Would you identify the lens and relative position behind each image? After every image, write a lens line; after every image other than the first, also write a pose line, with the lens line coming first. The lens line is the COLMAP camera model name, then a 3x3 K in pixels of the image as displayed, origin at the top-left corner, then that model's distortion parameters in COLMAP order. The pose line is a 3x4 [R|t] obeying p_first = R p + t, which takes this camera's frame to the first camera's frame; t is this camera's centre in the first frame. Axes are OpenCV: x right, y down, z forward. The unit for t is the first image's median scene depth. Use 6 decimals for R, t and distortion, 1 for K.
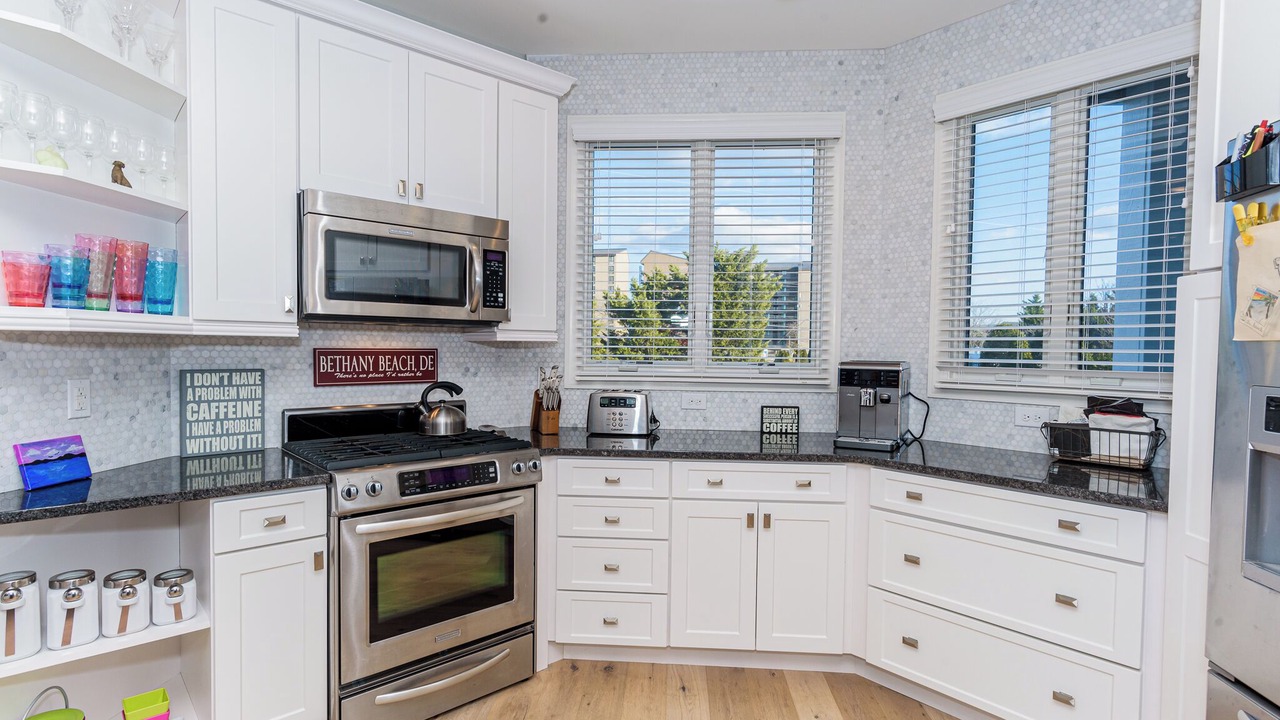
lens RADIAL K [[630.7, 0, 639.9], [0, 630.7, 367.9], [0, 0, 1]] dist [0.003129, -0.000155]
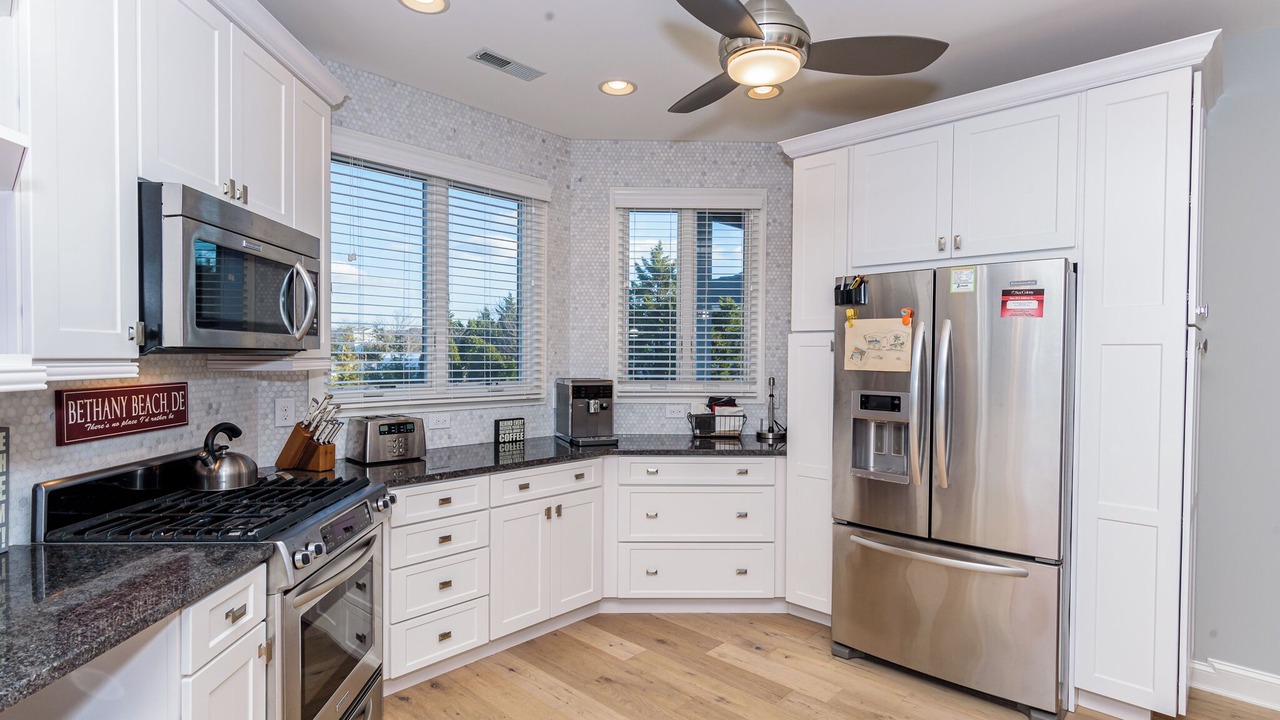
lens RADIAL K [[630.7, 0, 639.9], [0, 630.7, 367.9], [0, 0, 1]] dist [0.003129, -0.000155]
pose [[0.639136, -0.022068, 0.768777, -0.602321], [0.026455, 0.999628, 0.006701, -0.041004], [-0.768639, 0.016055, 0.639481, 0.067958]]
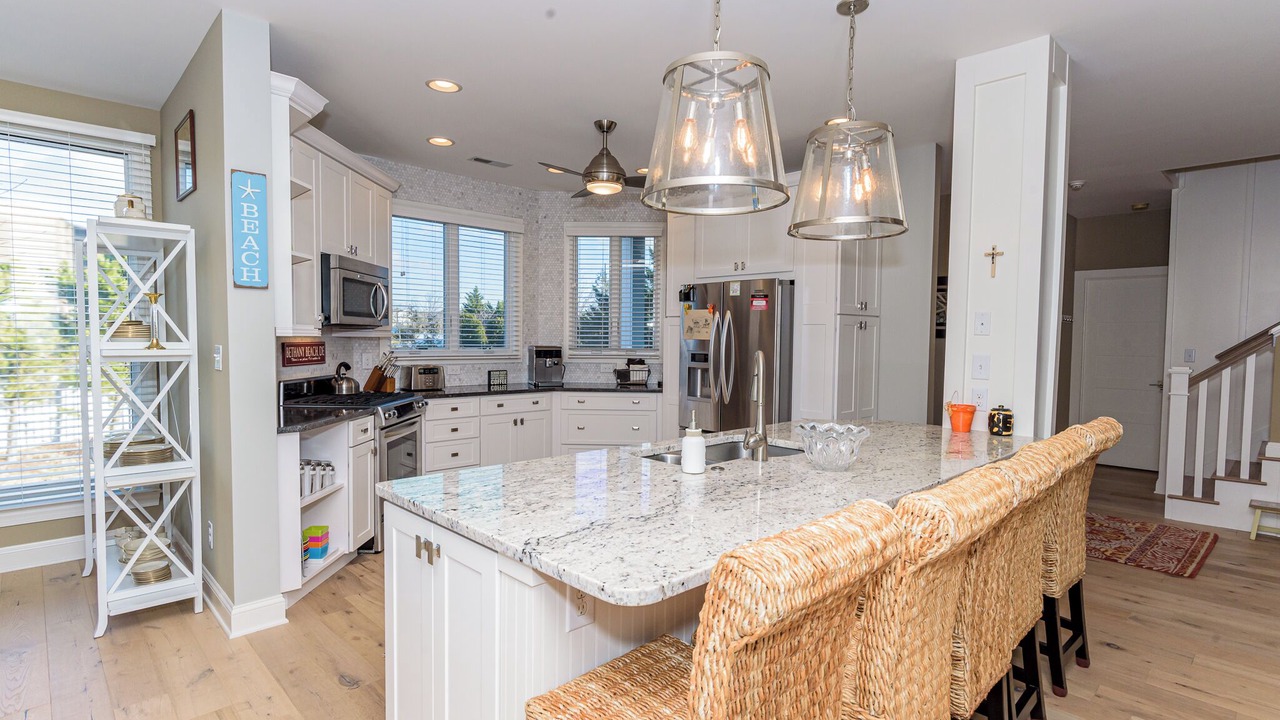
lens RADIAL K [[630.7, 0, 639.9], [0, 630.7, 367.9], [0, 0, 1]] dist [0.003129, -0.000155]
pose [[0.674455, -0.040186, 0.737221, -1.014944], [0.021921, 0.999167, 0.034410, -0.002729], [-0.737990, -0.007047, 0.674775, -0.678778]]
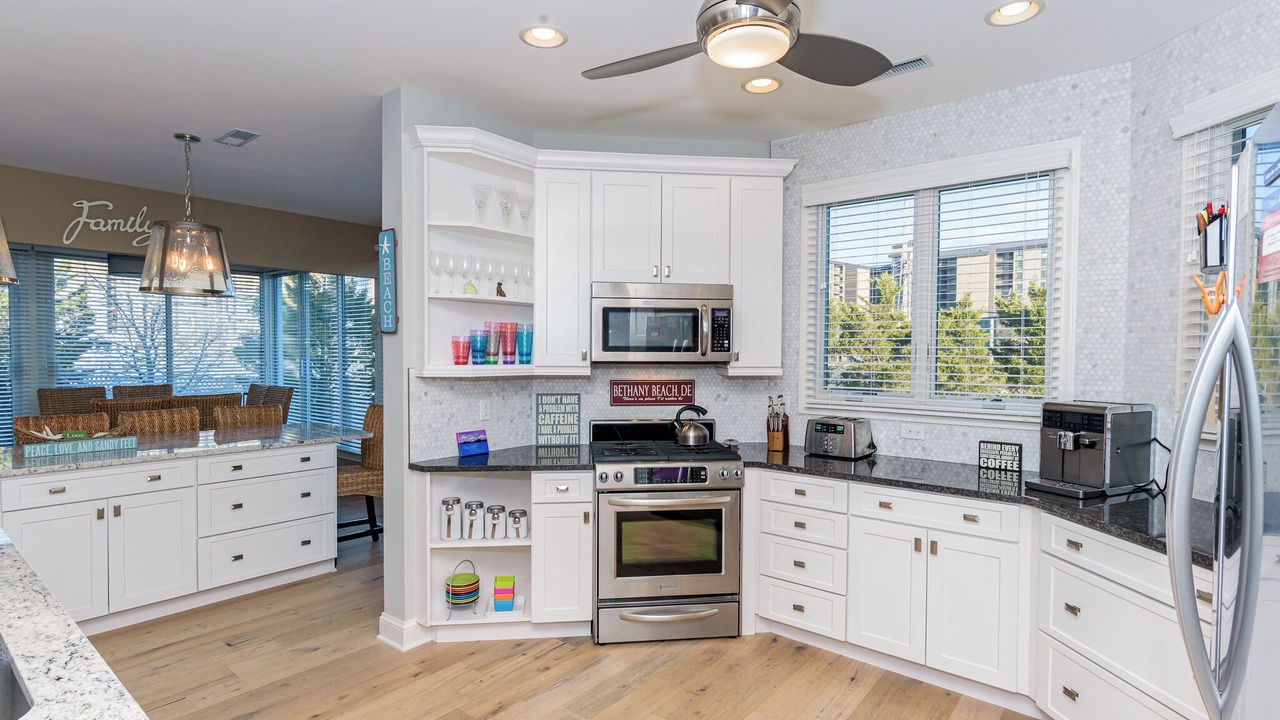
lens RADIAL K [[630.7, 0, 639.9], [0, 630.7, 367.9], [0, 0, 1]] dist [0.003129, -0.000155]
pose [[0.814415, 0.008352, -0.580223, 0.386070], [-0.015483, 0.999853, -0.007340, -0.047236], [0.580077, 0.014961, 0.814424, -0.170201]]
